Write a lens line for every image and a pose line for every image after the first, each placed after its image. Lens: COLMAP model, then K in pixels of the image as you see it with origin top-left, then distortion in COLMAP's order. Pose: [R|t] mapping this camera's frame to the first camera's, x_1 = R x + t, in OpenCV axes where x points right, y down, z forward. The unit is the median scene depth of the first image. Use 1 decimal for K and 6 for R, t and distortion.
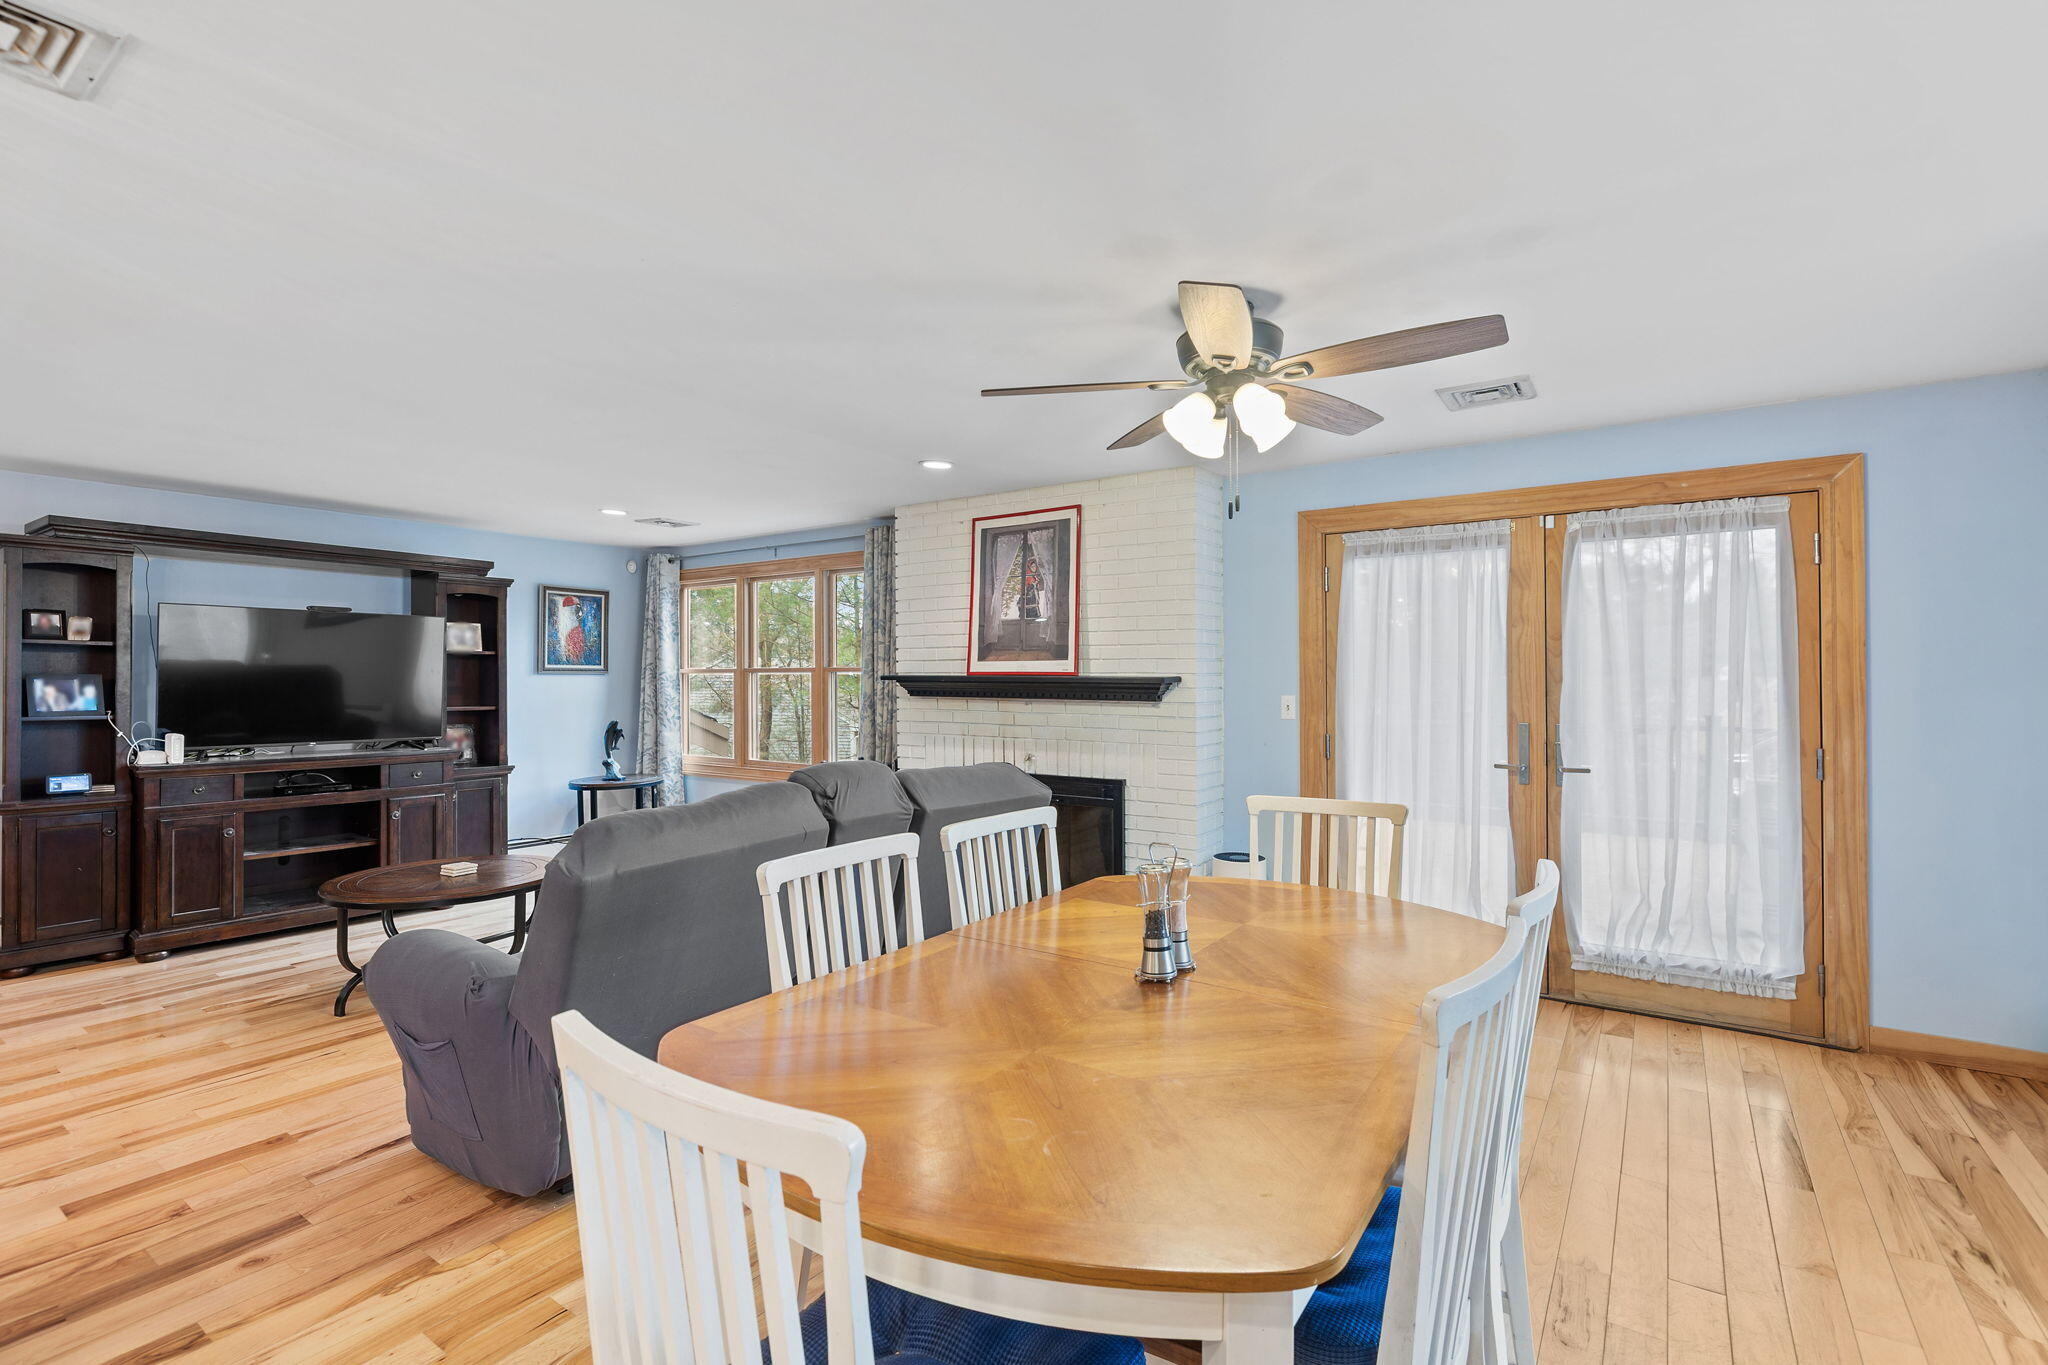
lens RADIAL K [[931.7, 0, 1033.7], [0, 931.7, 674.9], [0, 0, 1]] dist [-0.001429, -0.000195]
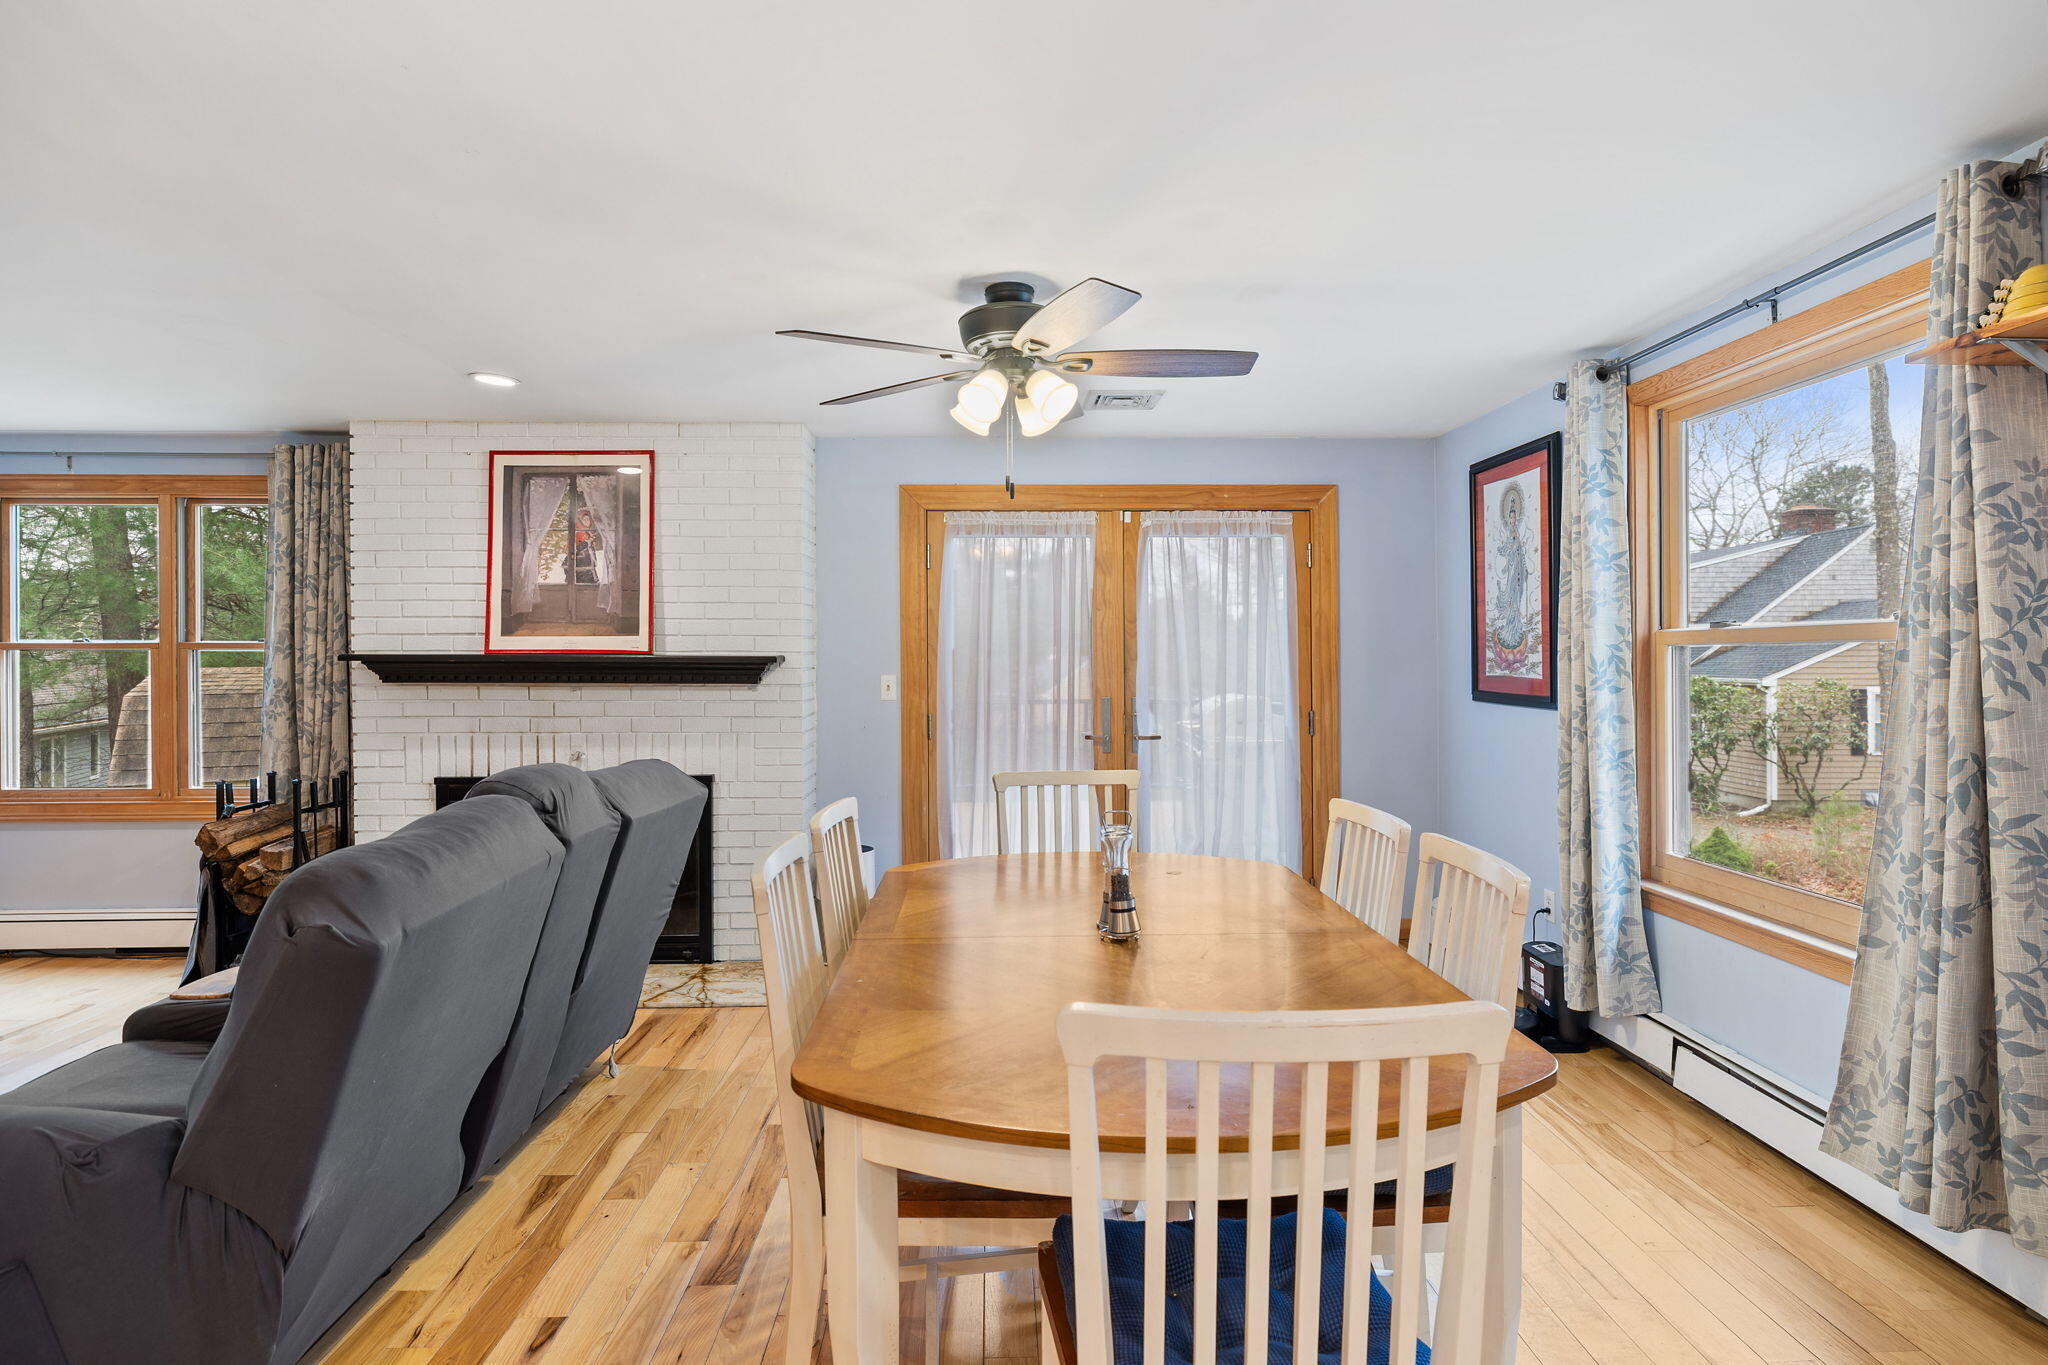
lens RADIAL K [[1070.1, 0, 1015.4], [0, 1070.1, 653.4], [0, 0, 1]] dist [0.001521, 0.001404]
pose [[0.809268, 0.000293, 0.587439, -0.250441], [0.000235, 1.000000, -0.000822, 0.000714], [-0.587439, 0.000803, 0.809268, 0.030217]]
